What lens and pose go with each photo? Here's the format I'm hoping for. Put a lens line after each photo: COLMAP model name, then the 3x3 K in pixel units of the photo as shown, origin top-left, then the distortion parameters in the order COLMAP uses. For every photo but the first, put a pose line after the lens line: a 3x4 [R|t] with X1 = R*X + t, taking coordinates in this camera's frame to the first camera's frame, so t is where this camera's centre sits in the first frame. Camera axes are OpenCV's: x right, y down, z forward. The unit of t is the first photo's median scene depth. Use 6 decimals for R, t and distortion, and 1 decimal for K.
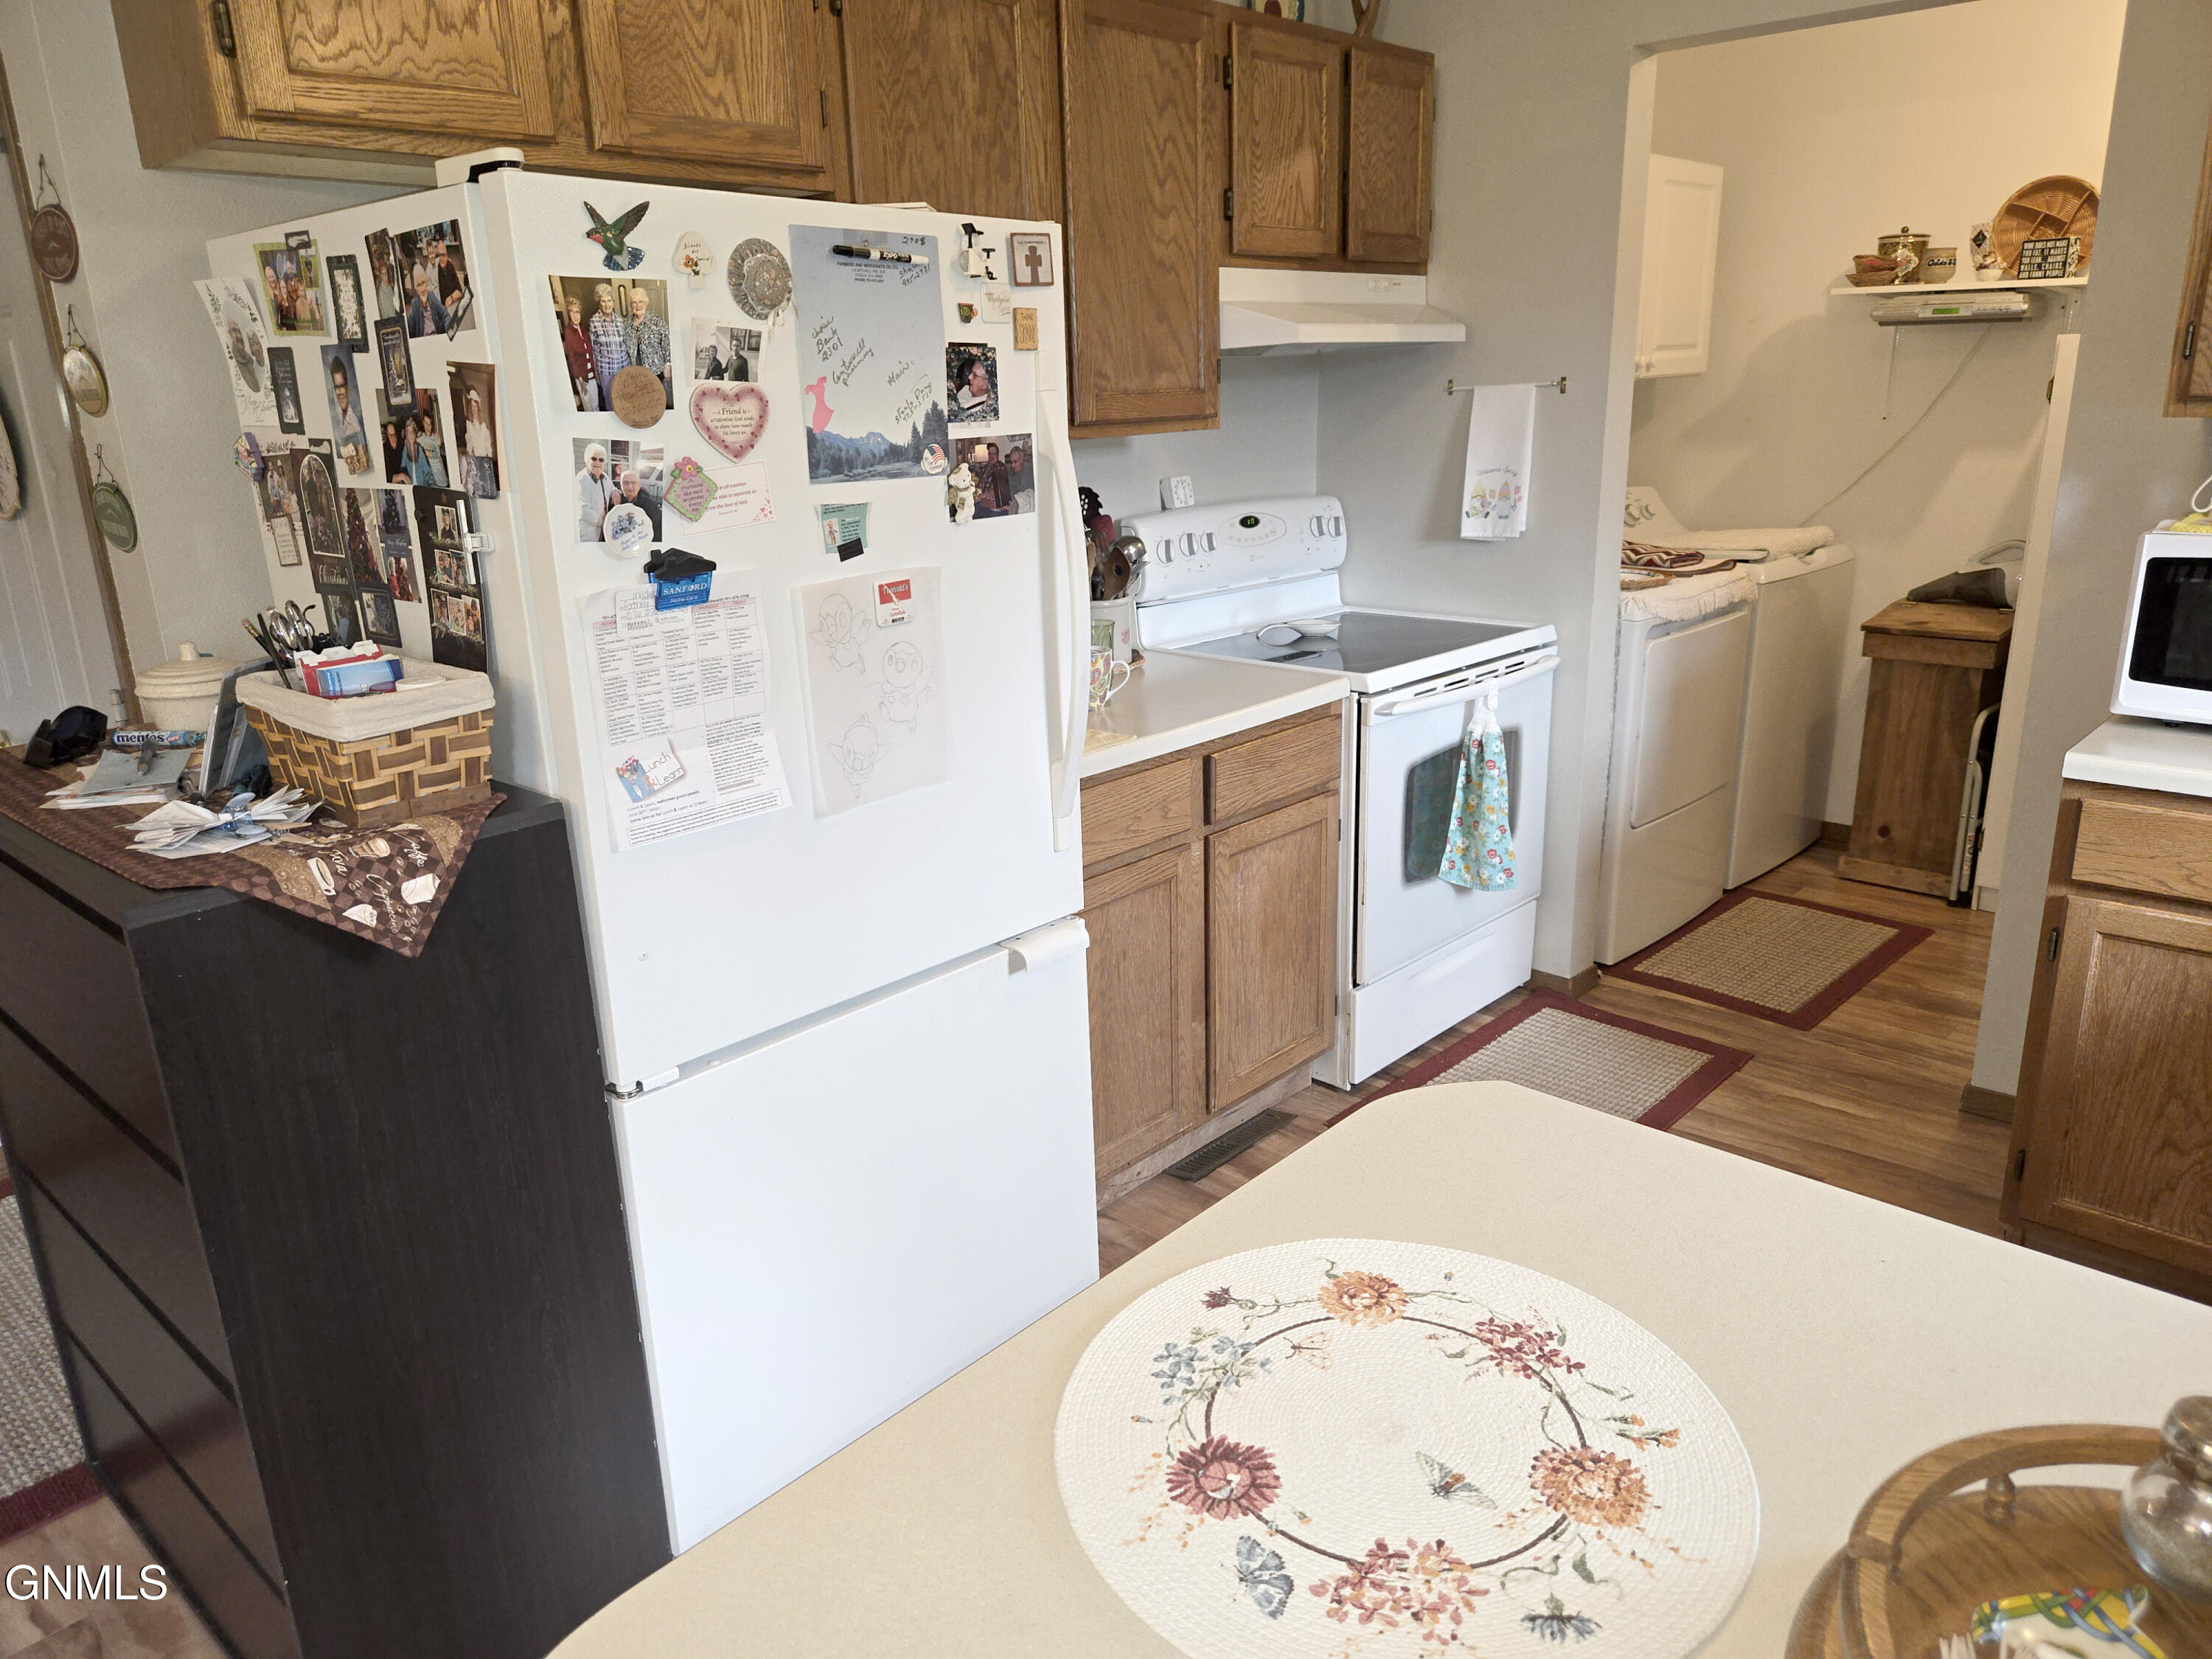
lens RADIAL K [[1491.1, 0, 1120.0], [0, 1491.1, 815.5], [0, 0, 1]] dist [0.060811, -0.054770]
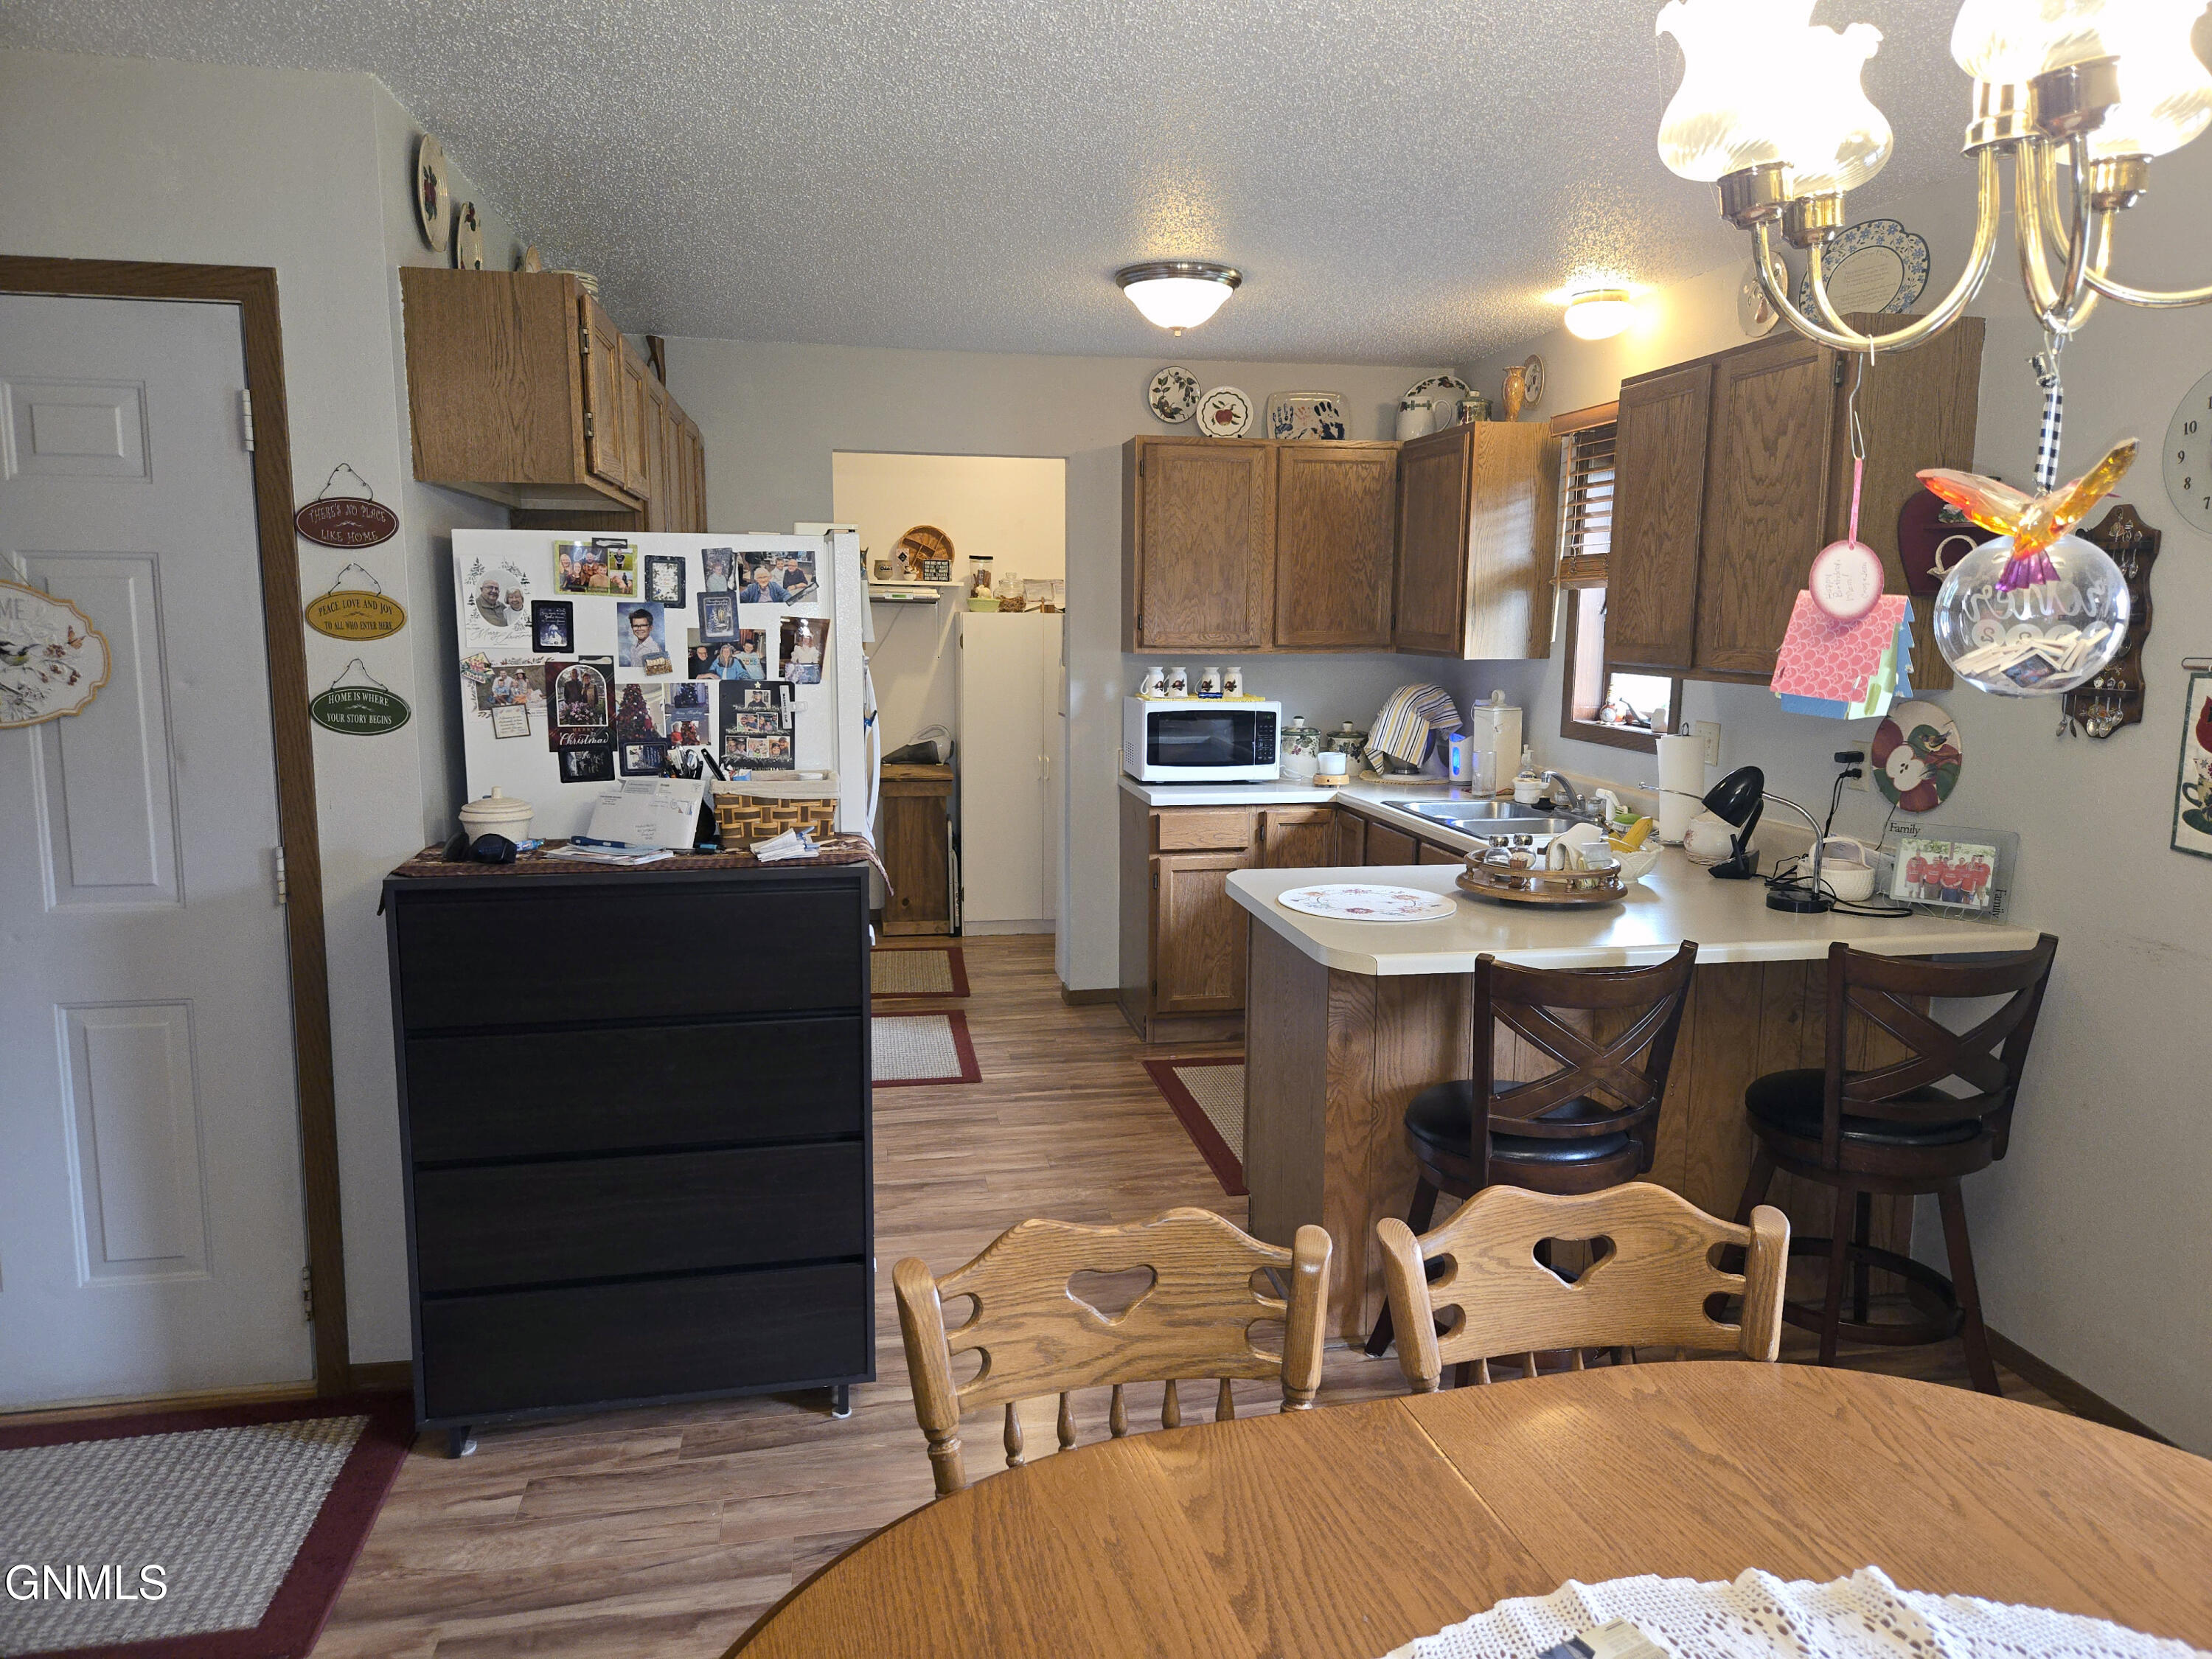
lens RADIAL K [[1491.1, 0, 1120.9], [0, 1491.1, 814.2], [0, 0, 1]] dist [0.060811, -0.054770]
pose [[0.597003, -0.079292, 0.798310, -0.788127], [0.203201, 0.977599, -0.054860, 0.066318], [-0.776077, 0.194969, 0.599742, -0.206918]]
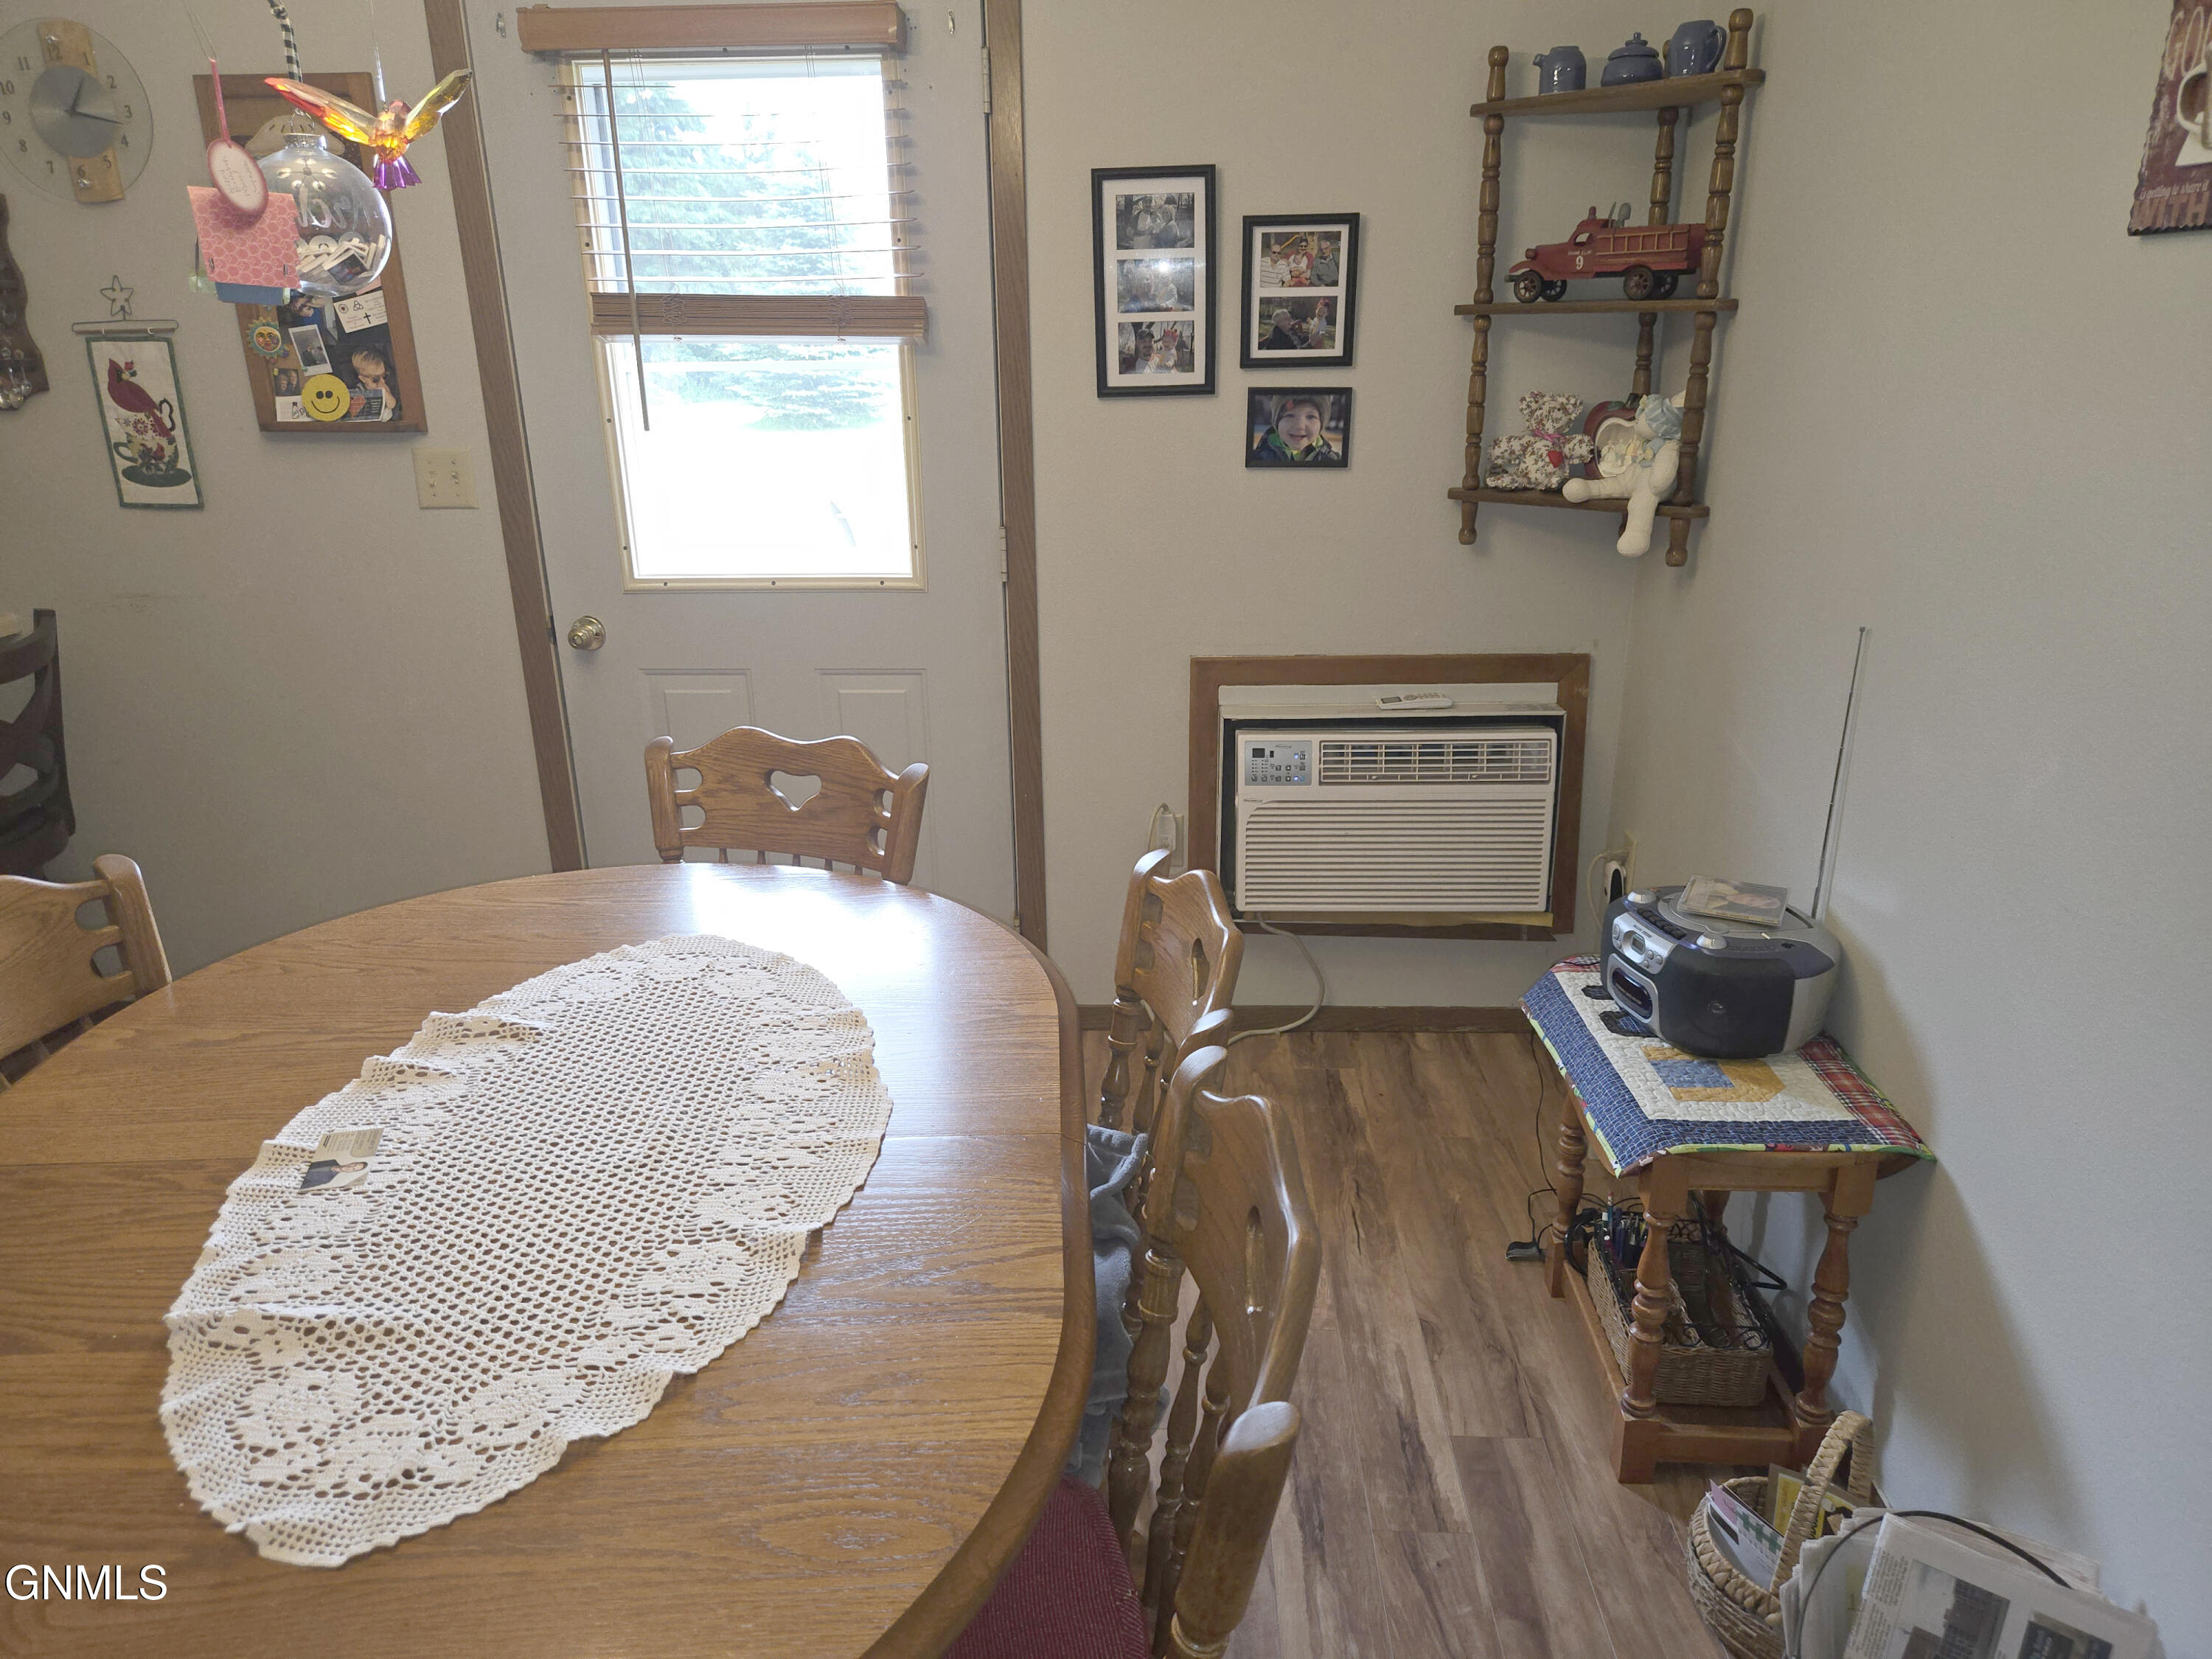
lens RADIAL K [[1491.1, 0, 1093.1], [0, 1491.1, 839.3], [0, 0, 1]] dist [0.060811, -0.054770]
pose [[-0.638928, -0.216843, 0.738072, -0.863928], [0.249016, 0.849489, 0.465144, 0.049145], [-0.727847, 0.480986, -0.488765, -0.046232]]
